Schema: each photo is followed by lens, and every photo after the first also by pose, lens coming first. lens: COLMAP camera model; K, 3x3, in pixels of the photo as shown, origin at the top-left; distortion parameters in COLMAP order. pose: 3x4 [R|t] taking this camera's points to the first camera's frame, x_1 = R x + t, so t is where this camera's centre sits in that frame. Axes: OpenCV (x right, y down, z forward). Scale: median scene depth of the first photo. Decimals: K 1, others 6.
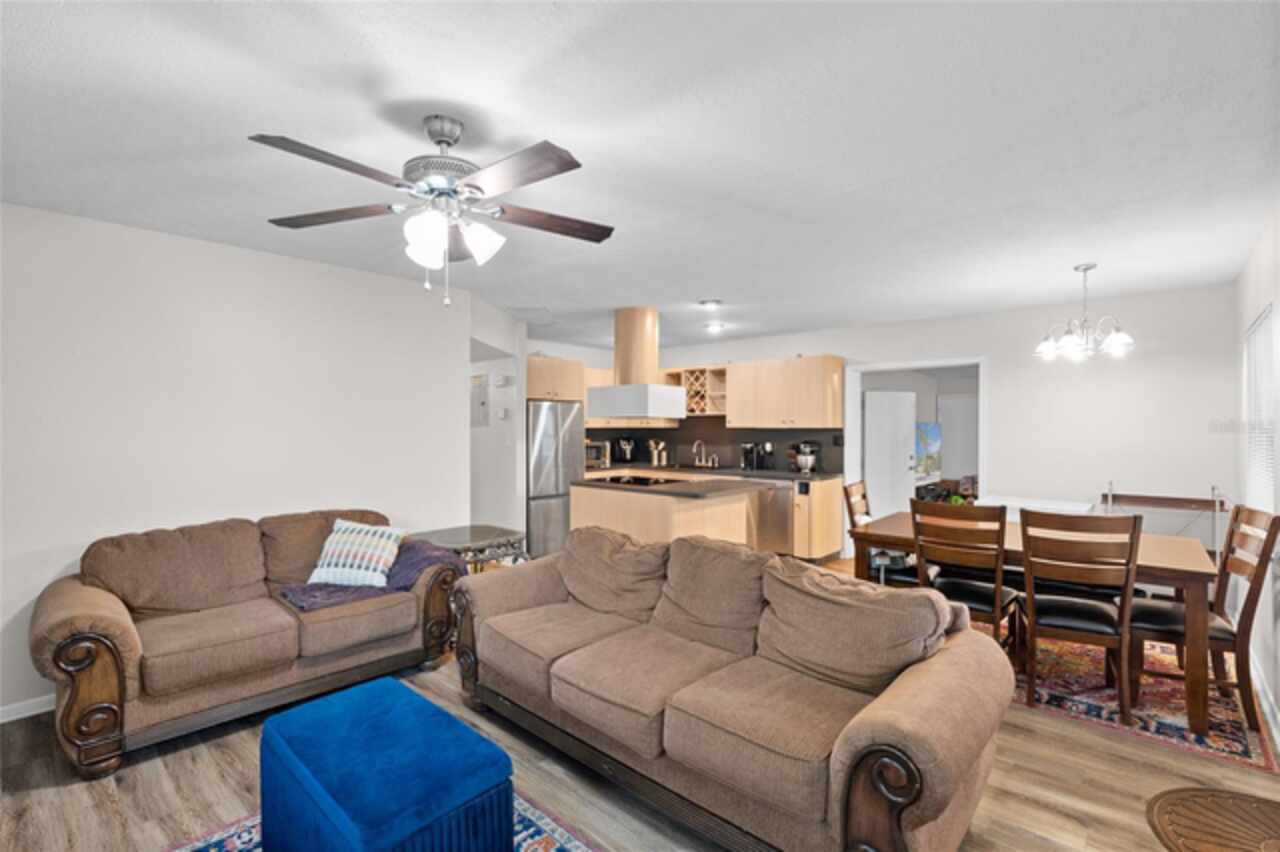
lens RADIAL K [[585.0, 0, 643.4], [0, 585.0, 431.9], [0, 0, 1]] dist [-0.004224, -0.000179]
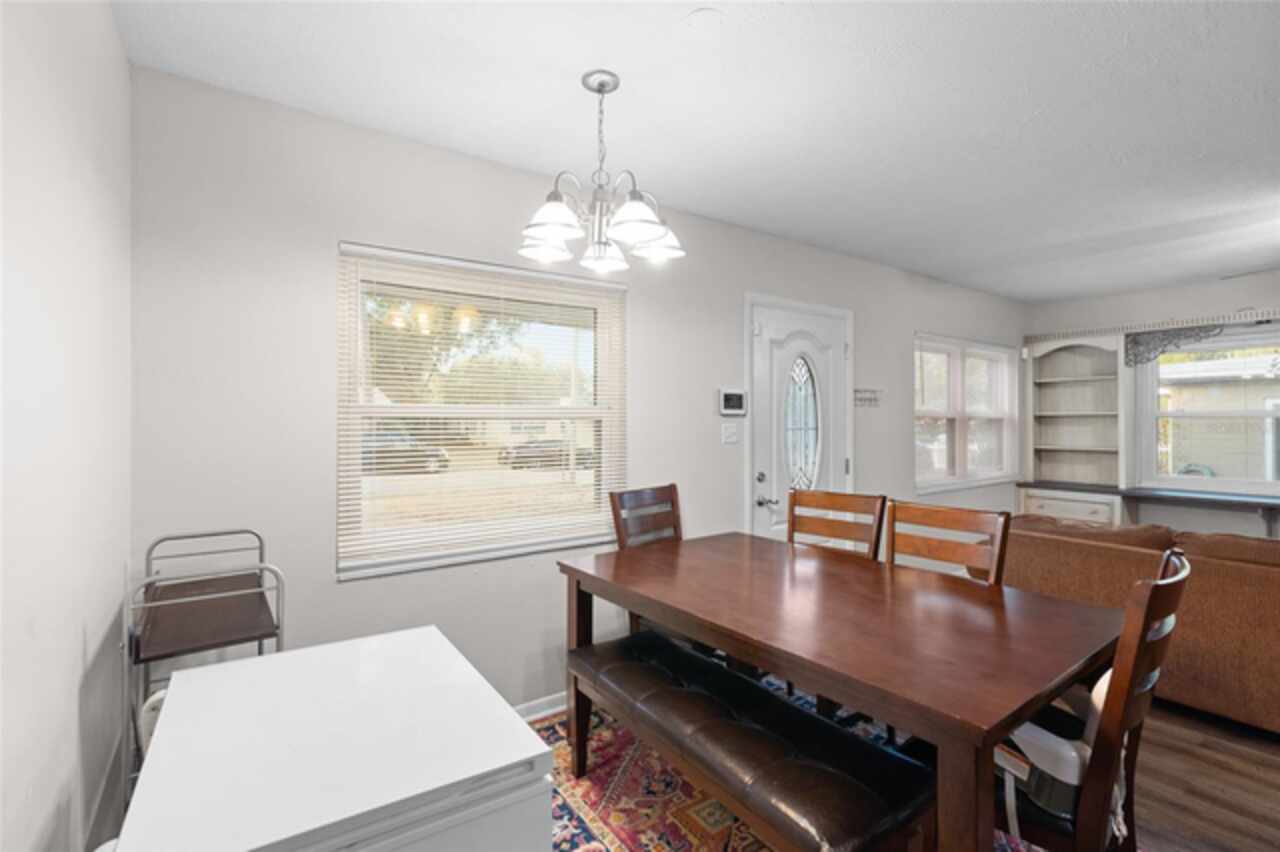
lens RADIAL K [[581.0, 0, 642.0], [0, 581.0, 418.2], [0, 0, 1]] dist [-0.018941, -0.000053]
pose [[-0.973458, 0.000369, 0.228867, 0.465339], [0.002201, 0.999968, 0.007751, 0.000698], [-0.228856, 0.008049, -0.973427, 1.132192]]
